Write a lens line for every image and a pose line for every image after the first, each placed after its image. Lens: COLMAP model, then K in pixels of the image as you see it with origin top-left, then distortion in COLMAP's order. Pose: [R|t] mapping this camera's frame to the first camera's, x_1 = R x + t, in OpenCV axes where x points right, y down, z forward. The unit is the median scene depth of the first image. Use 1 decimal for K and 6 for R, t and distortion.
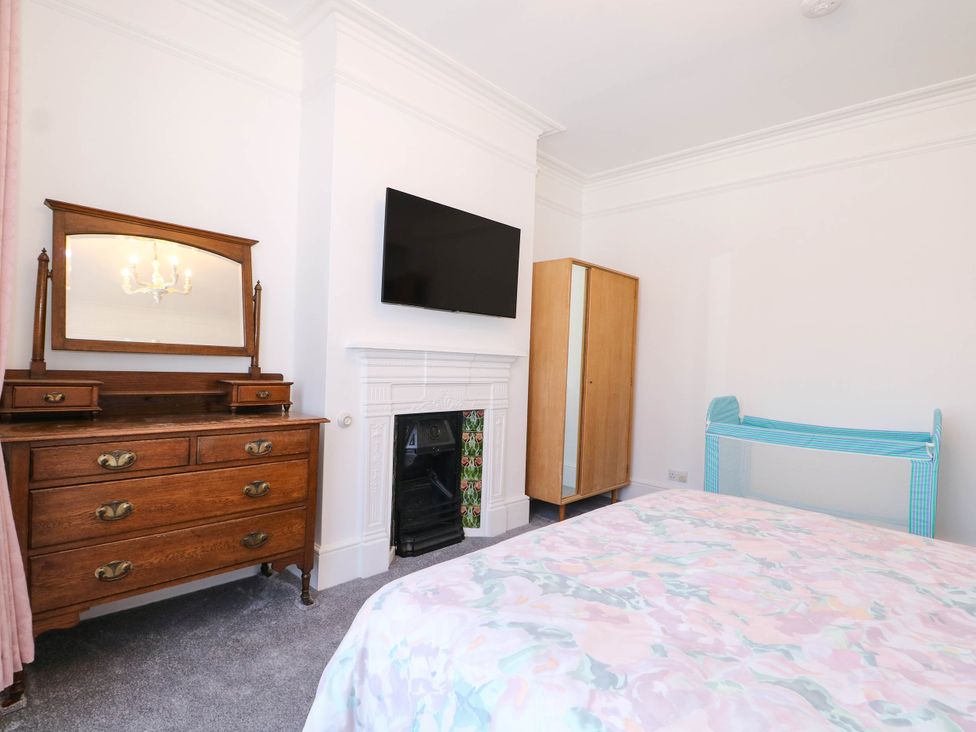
lens RADIAL K [[531.6, 0, 473.5], [0, 531.6, 369.8], [0, 0, 1]] dist [0.004990, -0.011498]
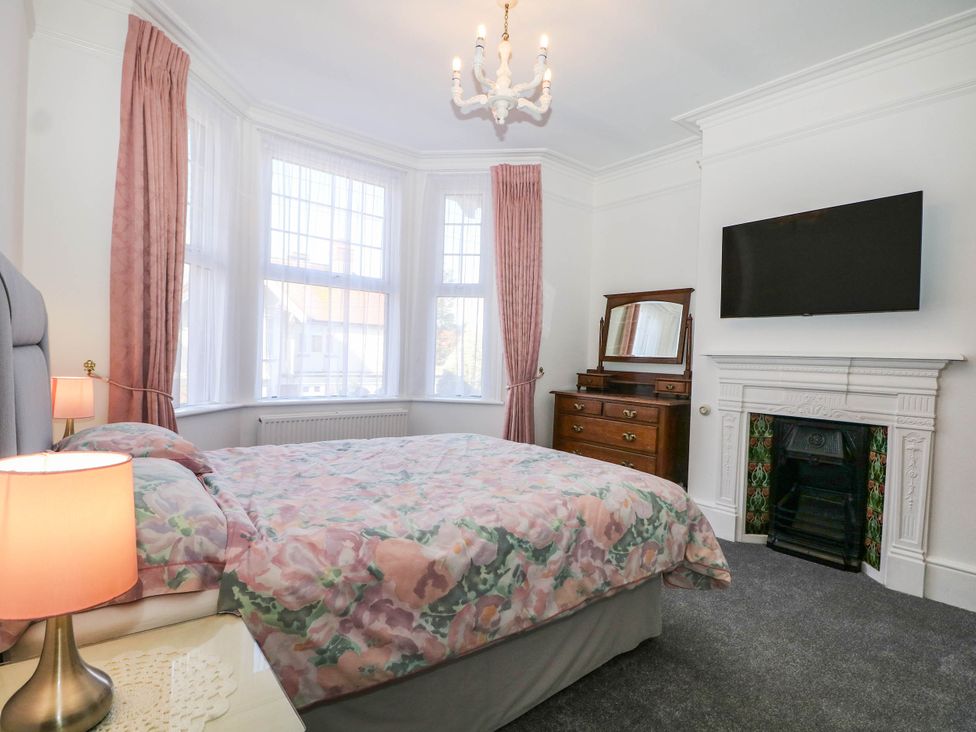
lens RADIAL K [[531.6, 0, 473.5], [0, 531.6, 369.8], [0, 0, 1]] dist [0.004990, -0.011498]
pose [[-0.174000, -0.012933, -0.984661, 1.032092], [-0.048456, 0.998815, -0.004556, 0.025323], [0.983553, 0.046920, -0.174421, 0.573754]]
